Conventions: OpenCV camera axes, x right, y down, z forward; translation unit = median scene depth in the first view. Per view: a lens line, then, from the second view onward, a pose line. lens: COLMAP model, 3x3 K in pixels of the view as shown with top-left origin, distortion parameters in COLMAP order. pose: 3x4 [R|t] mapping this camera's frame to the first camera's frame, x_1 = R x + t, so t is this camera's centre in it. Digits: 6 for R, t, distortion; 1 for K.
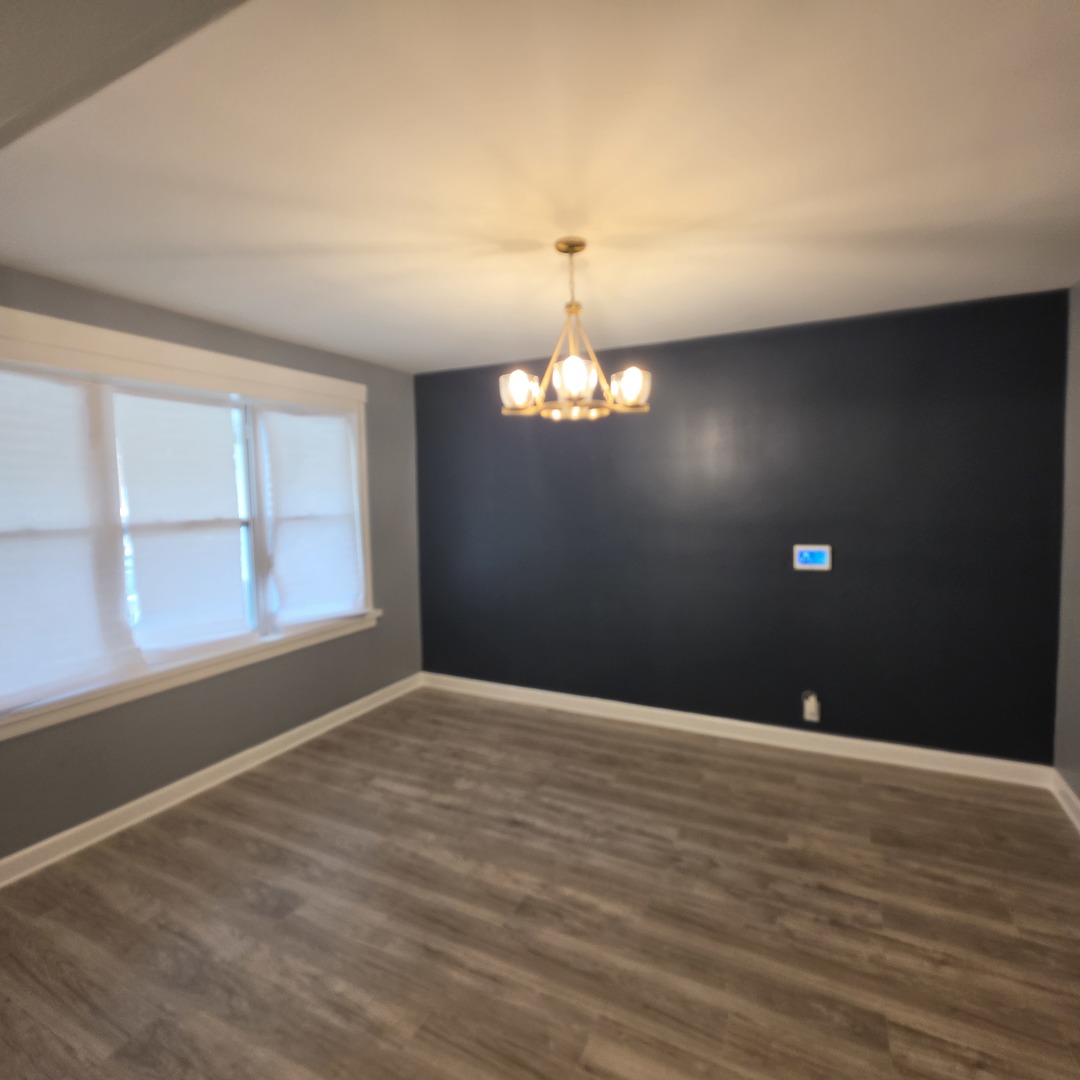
lens RADIAL K [[580.7, 0, 549.3], [0, 580.7, 538.6], [0, 0, 1]] dist [0.013829, -0.001548]
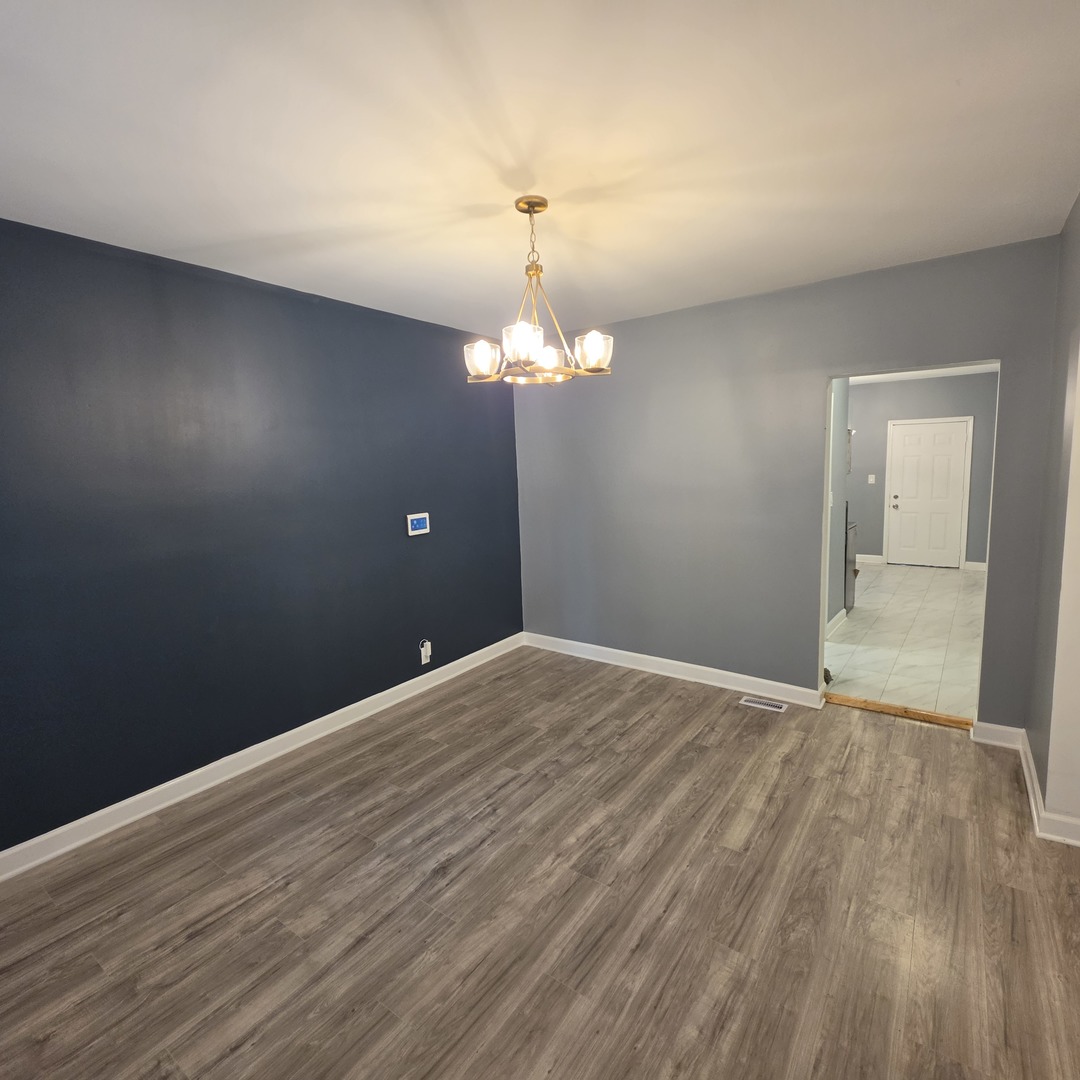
lens RADIAL K [[580.7, 0, 542.8], [0, 580.7, 541.5], [0, 0, 1]] dist [0.013829, -0.001548]
pose [[0.150639, -0.117461, 0.981586, -0.854506], [0.097918, 0.989806, 0.103418, -0.037406], [-0.983728, 0.080536, 0.160605, 0.760646]]
